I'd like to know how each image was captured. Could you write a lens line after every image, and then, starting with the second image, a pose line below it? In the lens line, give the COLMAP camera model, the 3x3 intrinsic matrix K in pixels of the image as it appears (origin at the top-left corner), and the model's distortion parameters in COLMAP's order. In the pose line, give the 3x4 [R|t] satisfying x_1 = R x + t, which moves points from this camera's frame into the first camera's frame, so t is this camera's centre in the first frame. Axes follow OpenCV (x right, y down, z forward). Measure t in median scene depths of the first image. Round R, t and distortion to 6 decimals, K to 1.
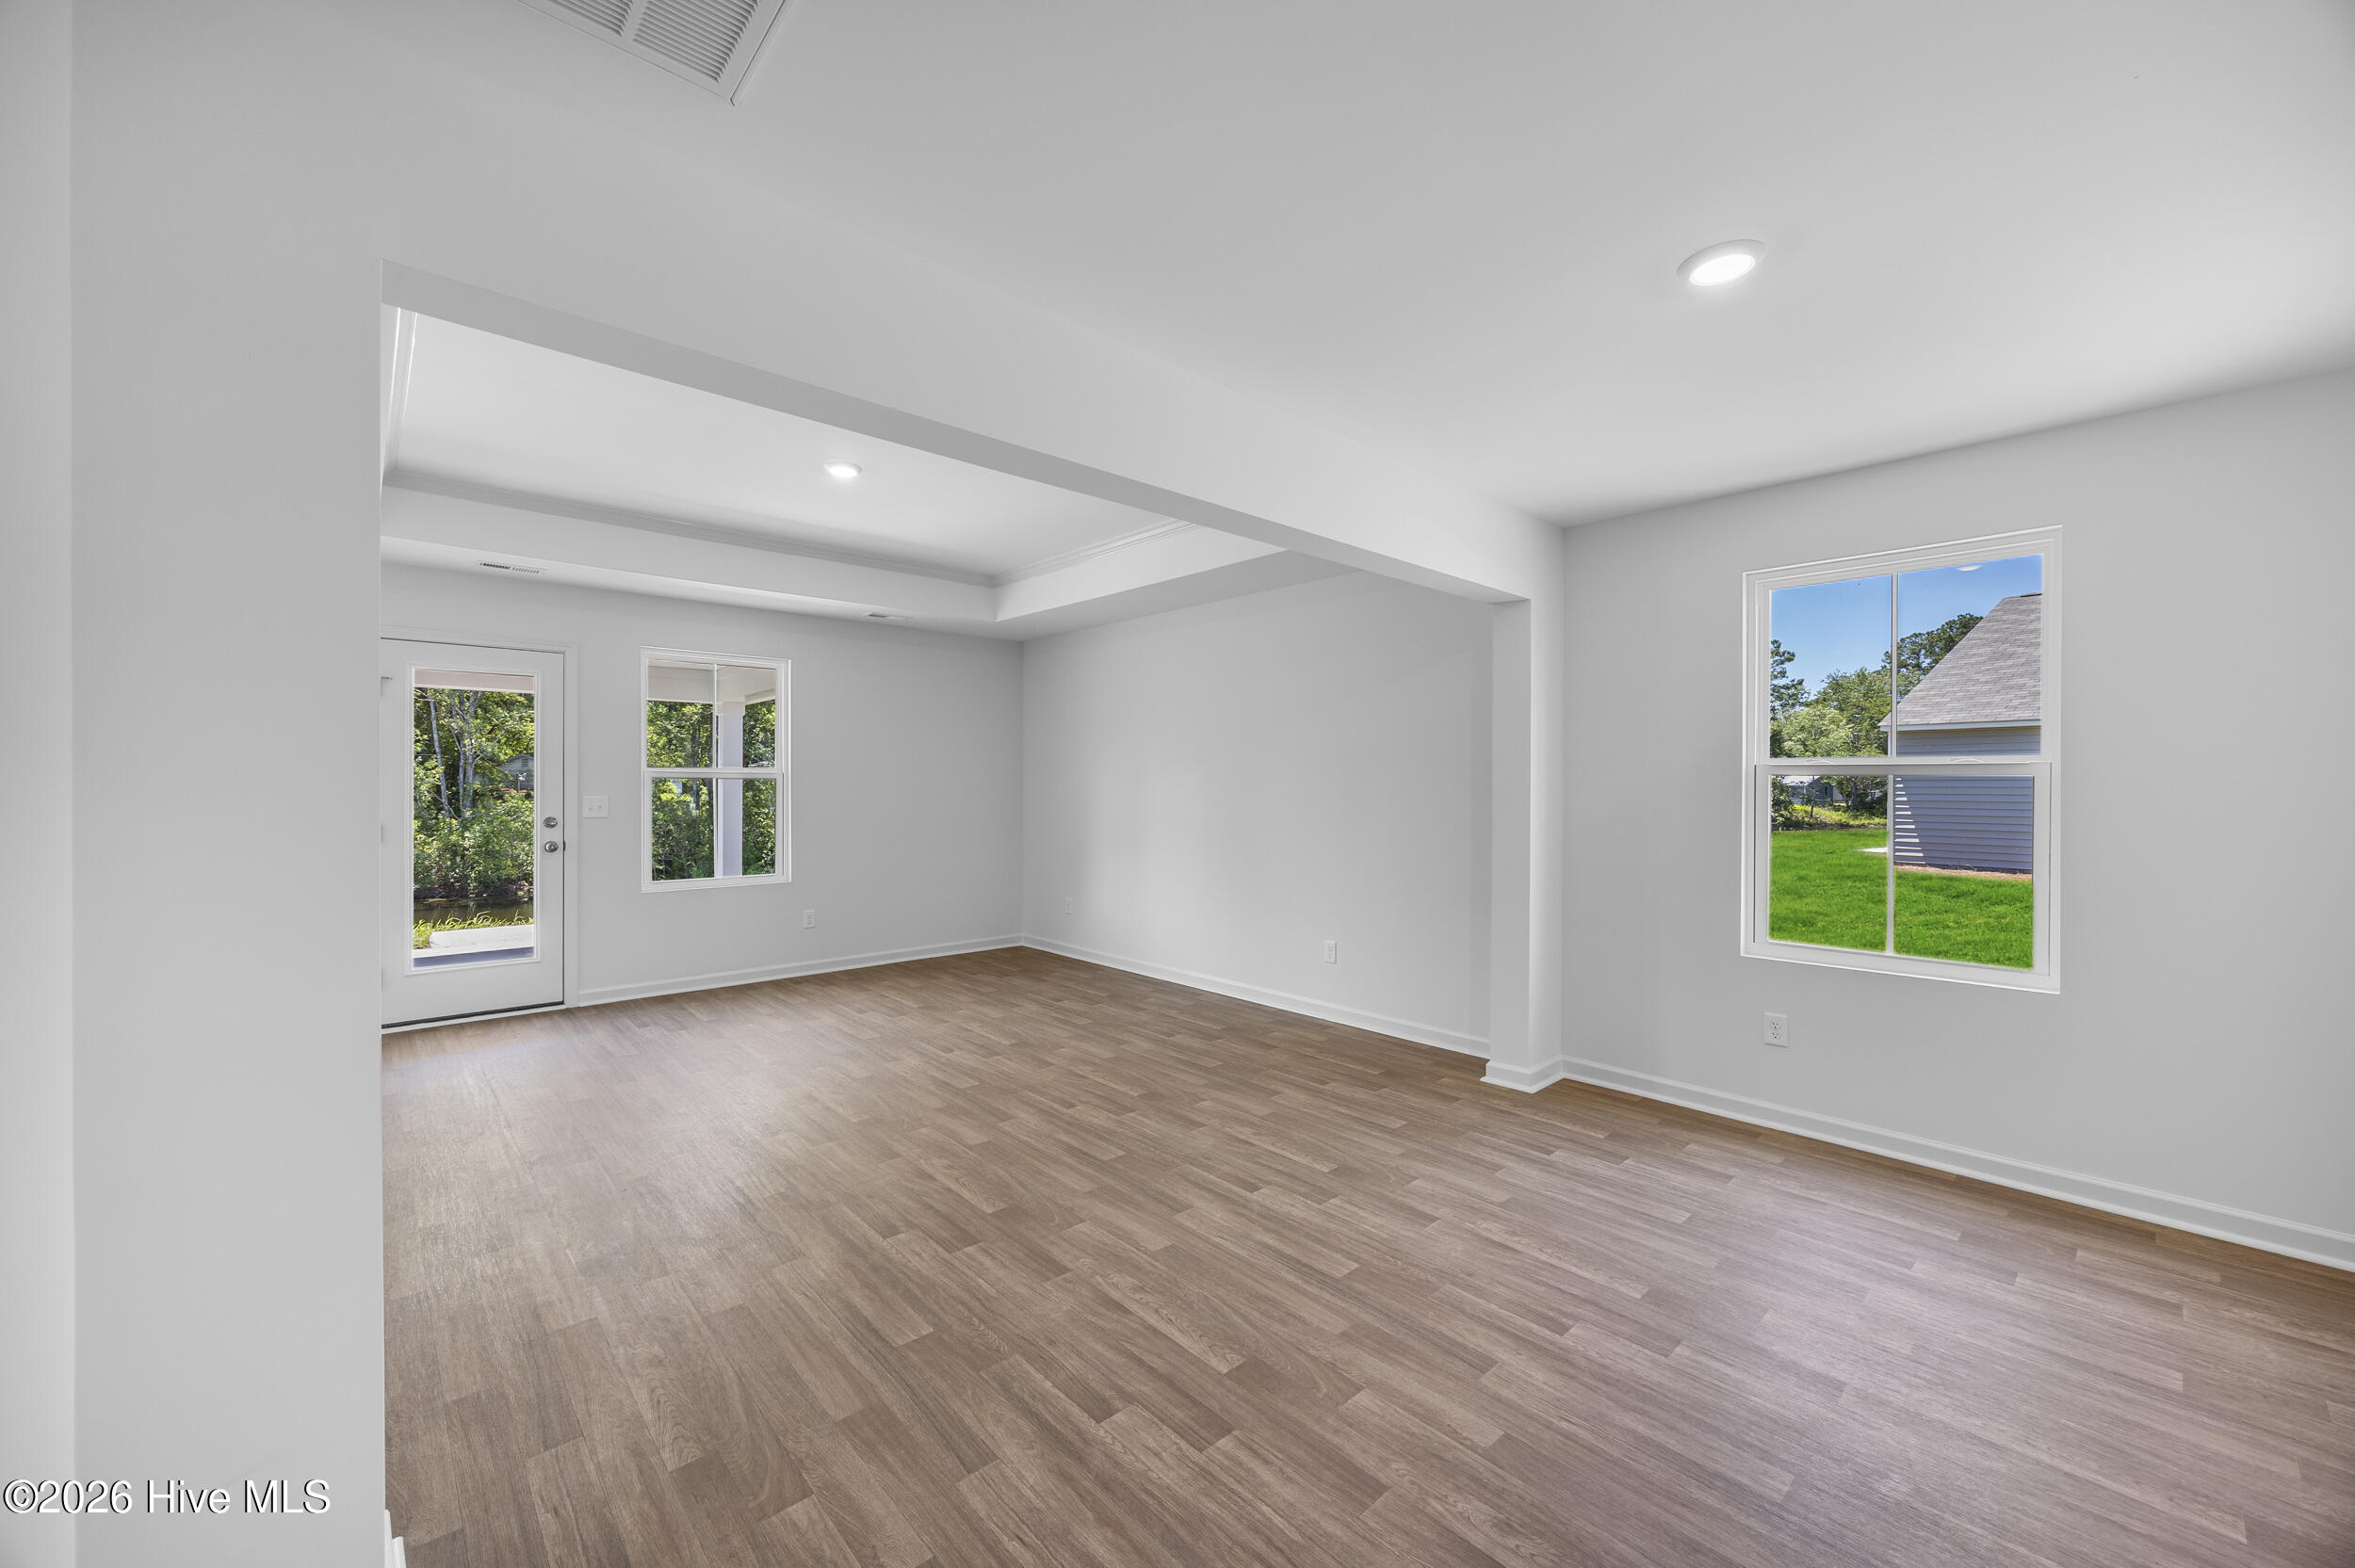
lens RADIAL K [[930.0, 0, 1177.5], [0, 930.0, 784.0], [0, 0, 1]] dist [0.001033, -0.010275]
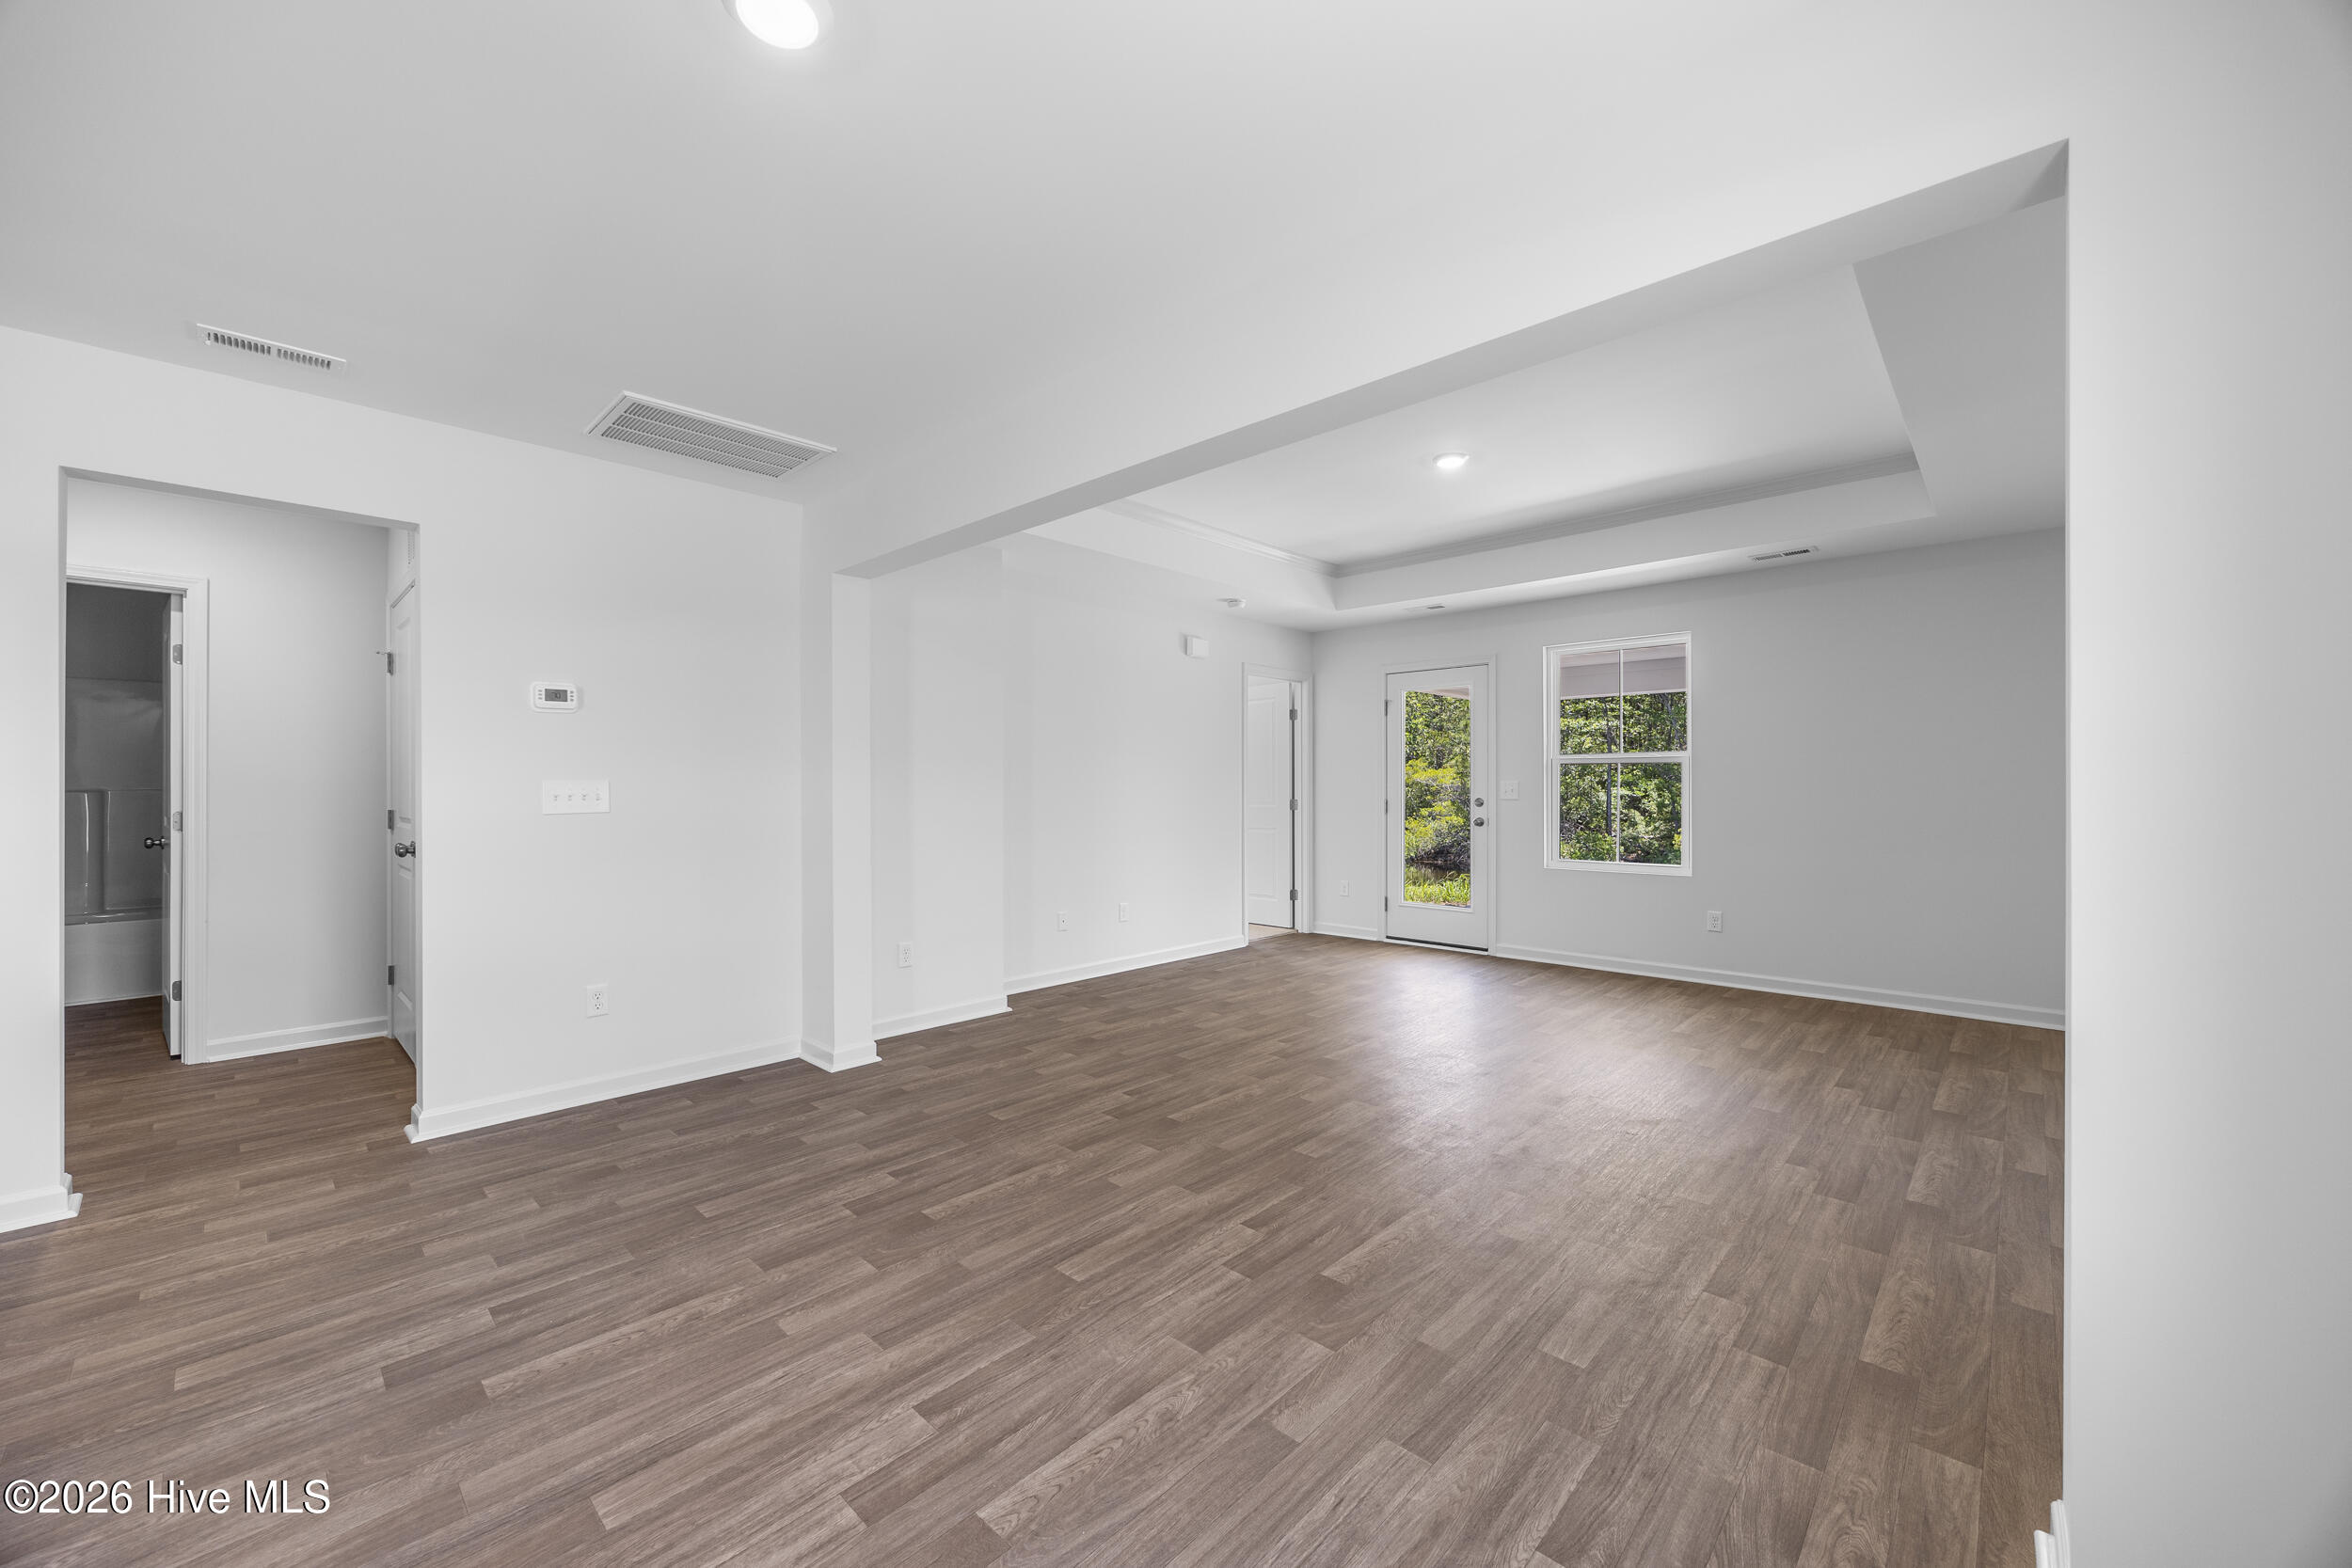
lens RADIAL K [[877.2, 0, 1176.0], [0, 877.2, 784.0], [0, 0, 1]] dist [0.000658, 0.000154]
pose [[0.071609, 0.002283, -0.997430, 0.901270], [0.009884, 0.999947, 0.002999, 0.011847], [0.997384, -0.010073, 0.071583, 0.863653]]
